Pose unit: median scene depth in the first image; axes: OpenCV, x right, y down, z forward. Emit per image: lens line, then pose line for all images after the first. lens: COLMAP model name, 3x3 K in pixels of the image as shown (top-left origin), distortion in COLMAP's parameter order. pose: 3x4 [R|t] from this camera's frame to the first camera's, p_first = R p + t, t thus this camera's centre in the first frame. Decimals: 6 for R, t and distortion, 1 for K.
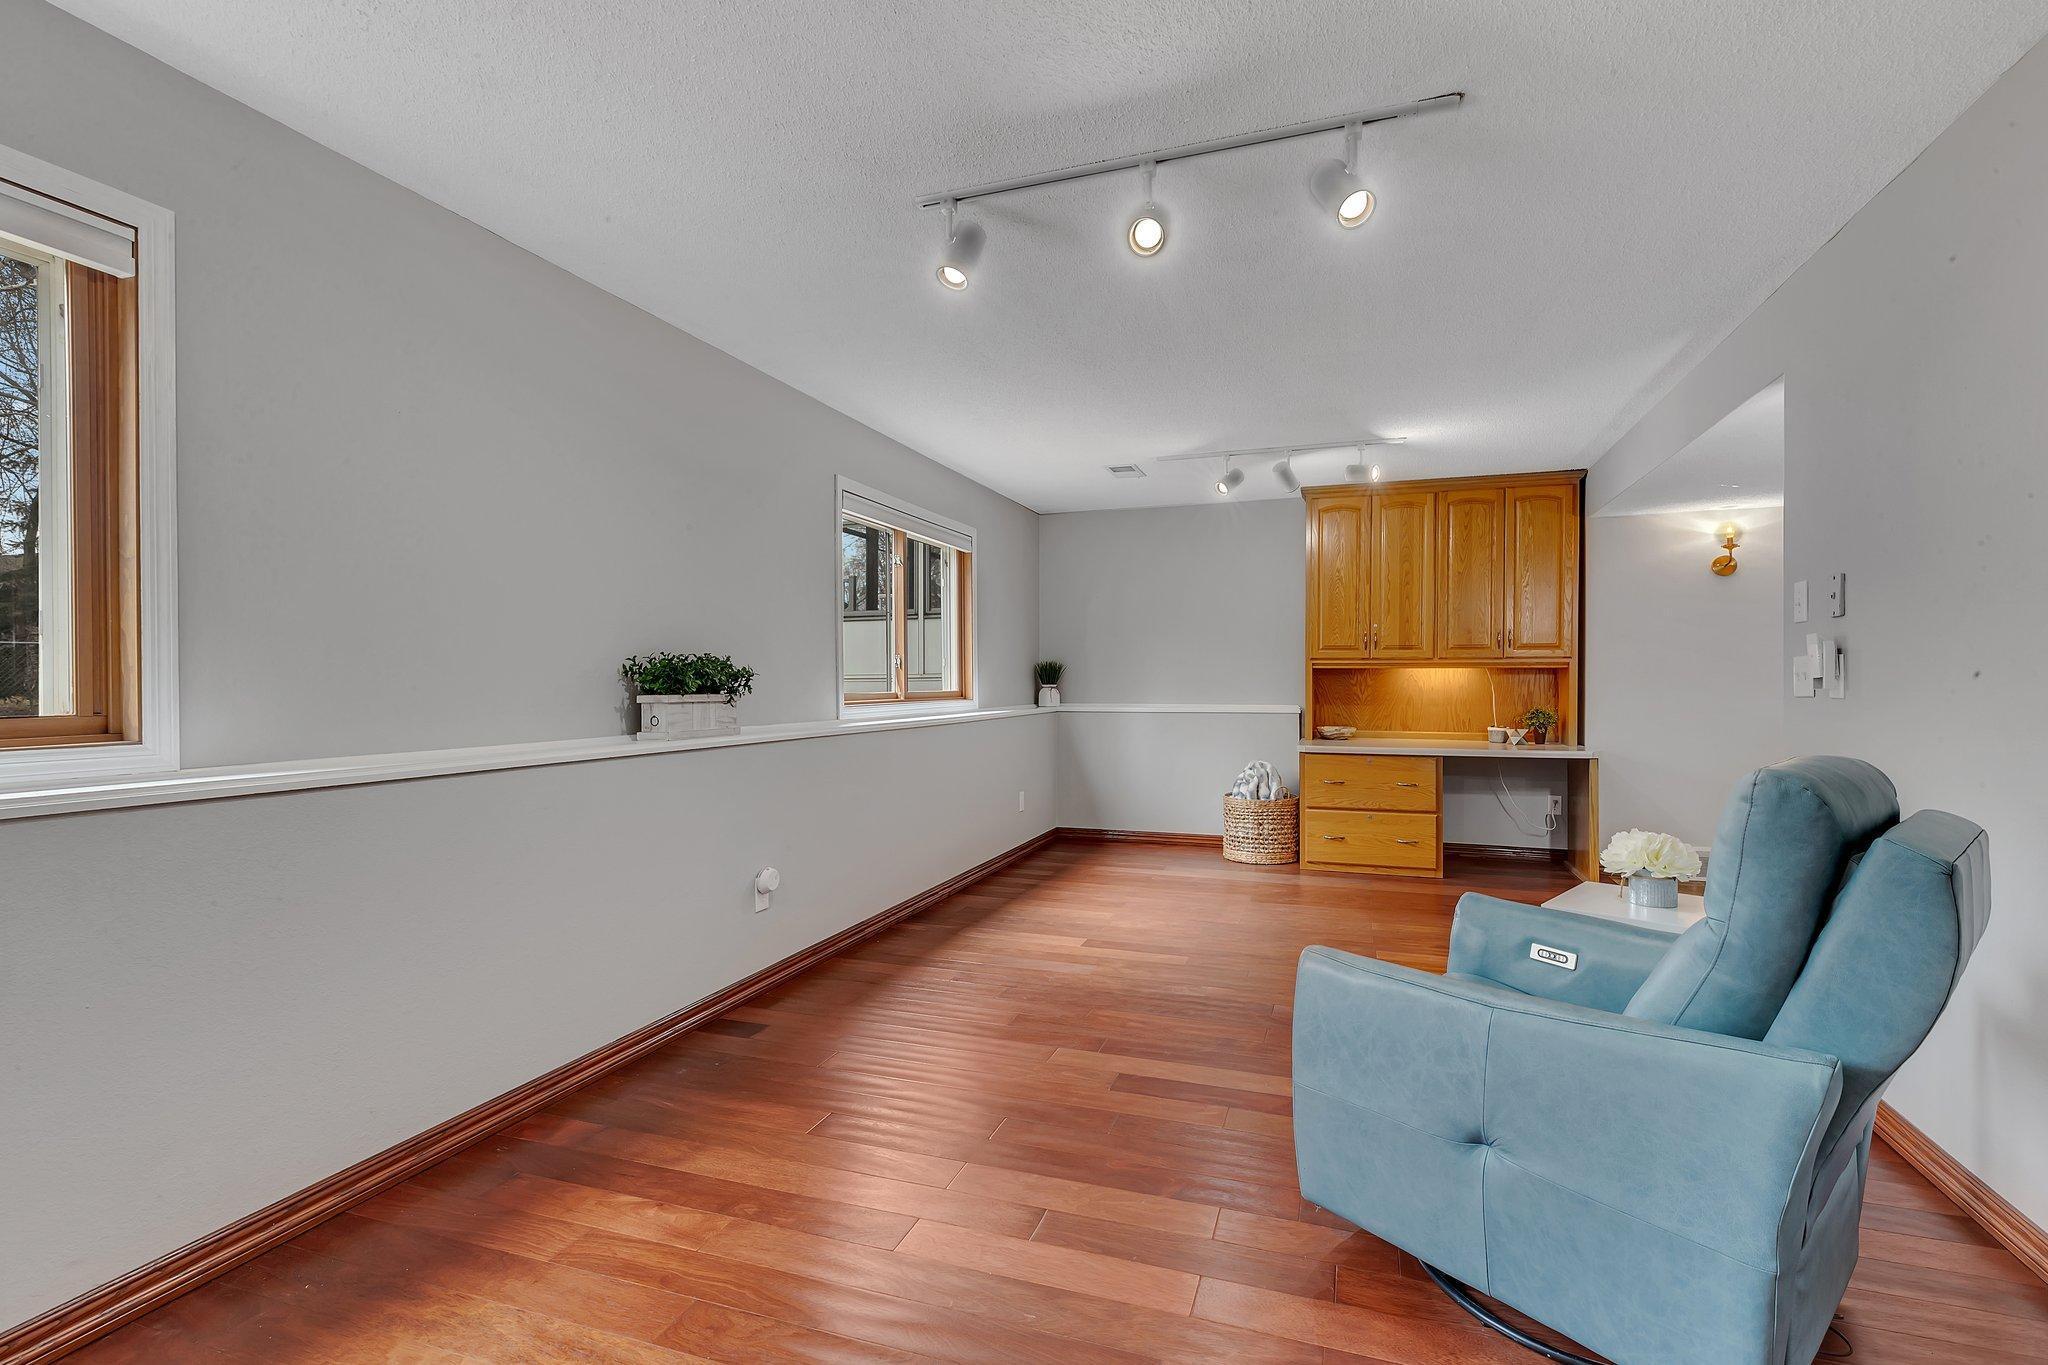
lens RADIAL K [[939.6, 0, 1028.5], [0, 939.6, 671.4], [0, 0, 1]] dist [0.002601, -0.000143]
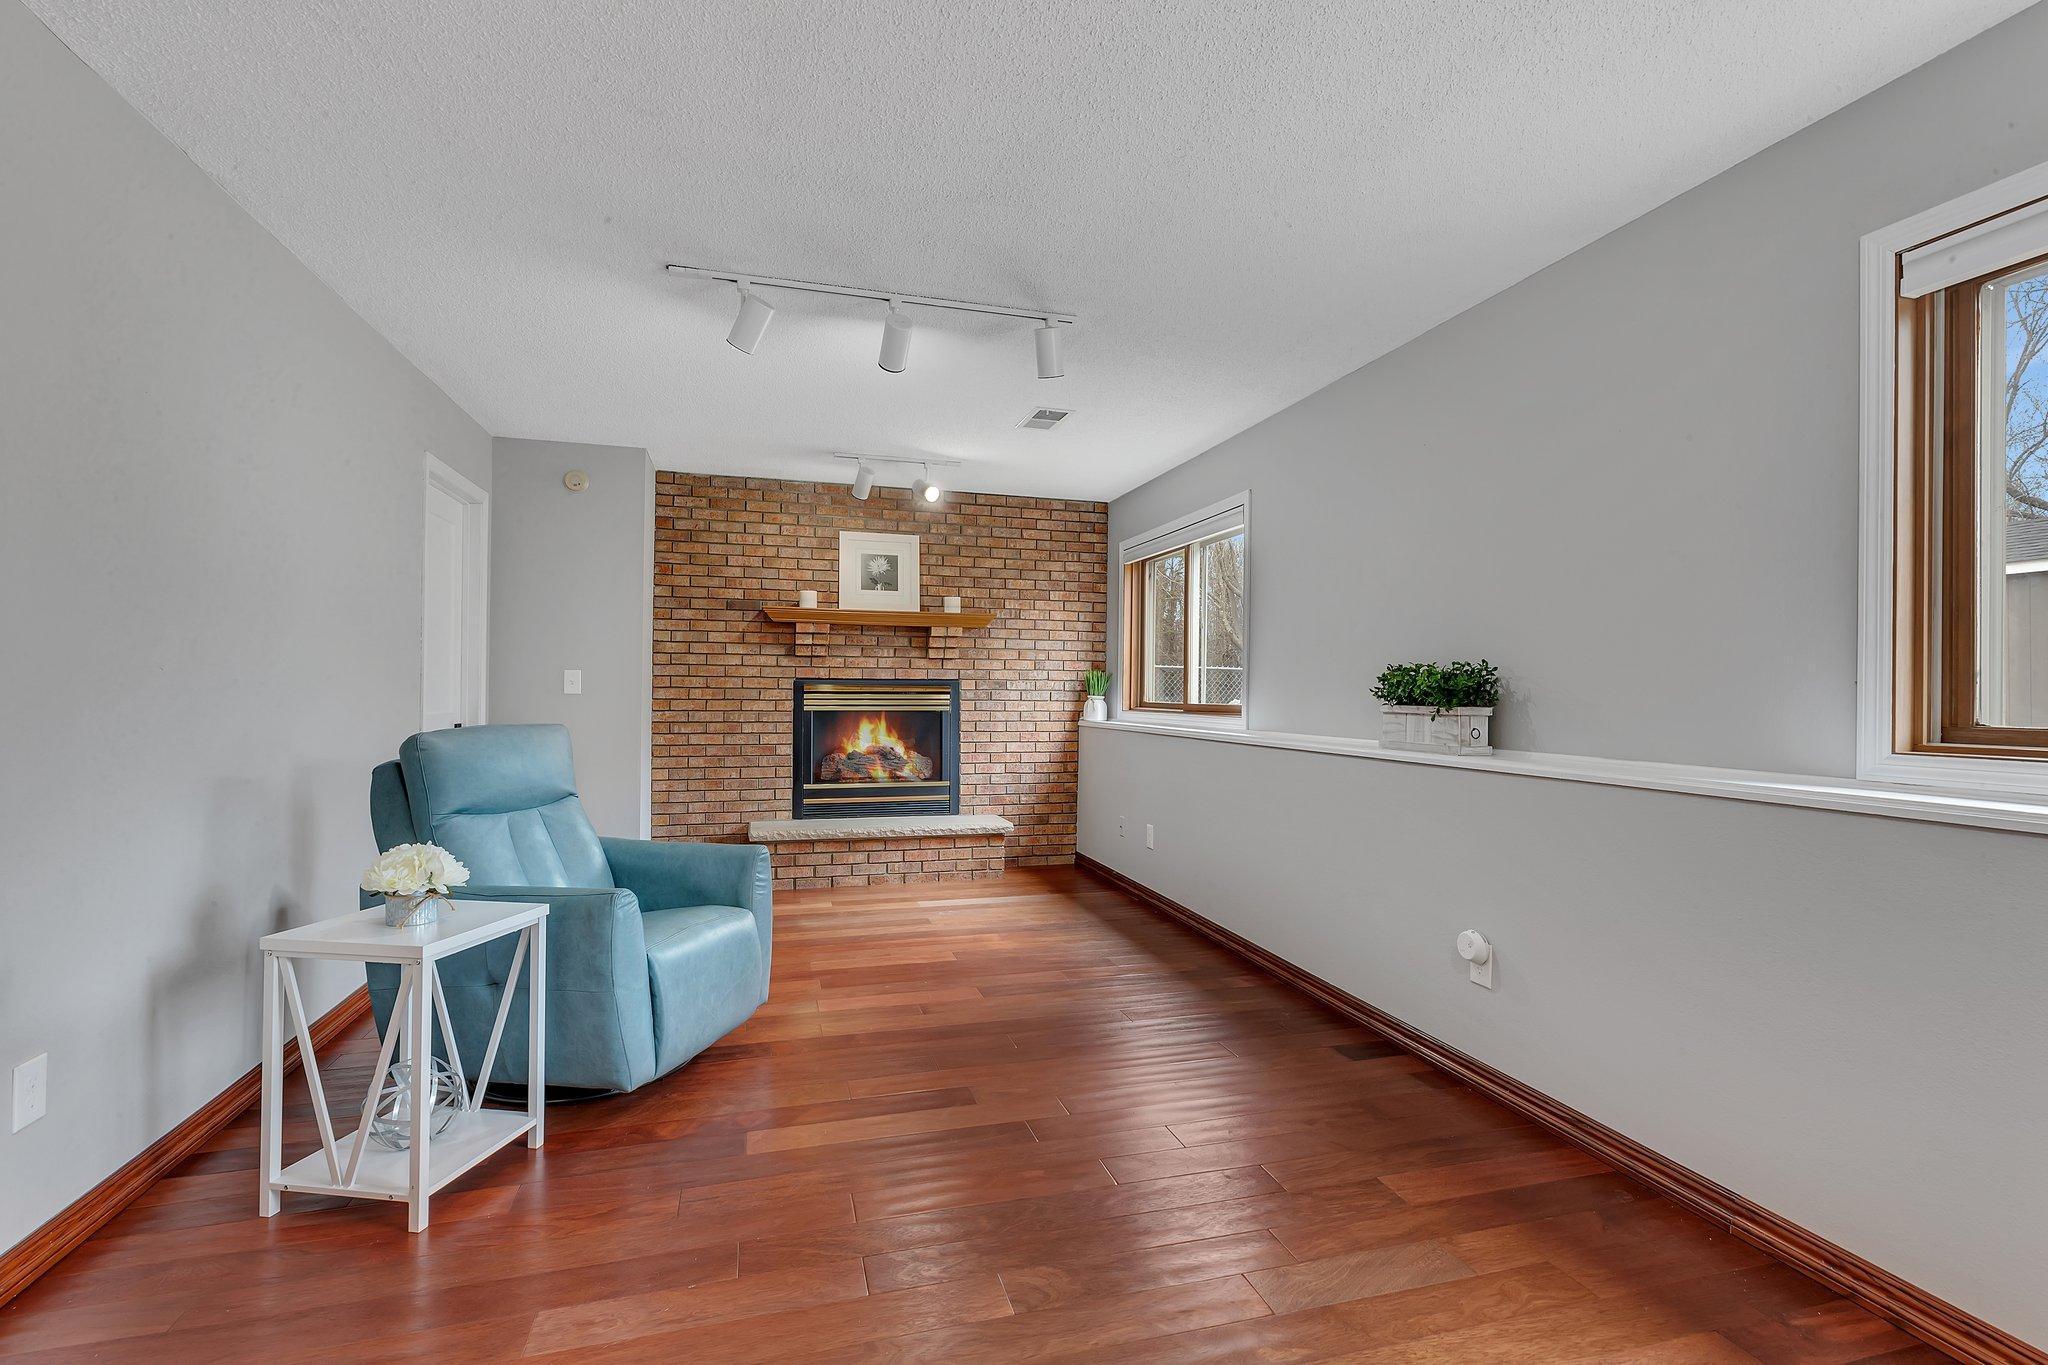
lens RADIAL K [[939.6, 0, 1020.8], [0, 939.6, 696.4], [0, 0, 1]] dist [0.002601, -0.000143]
pose [[-0.820347, 0.003127, -0.571858, 0.510438], [0.003115, 0.999995, 0.000999, 0.013592], [0.571858, -0.000962, -0.820352, 1.534577]]
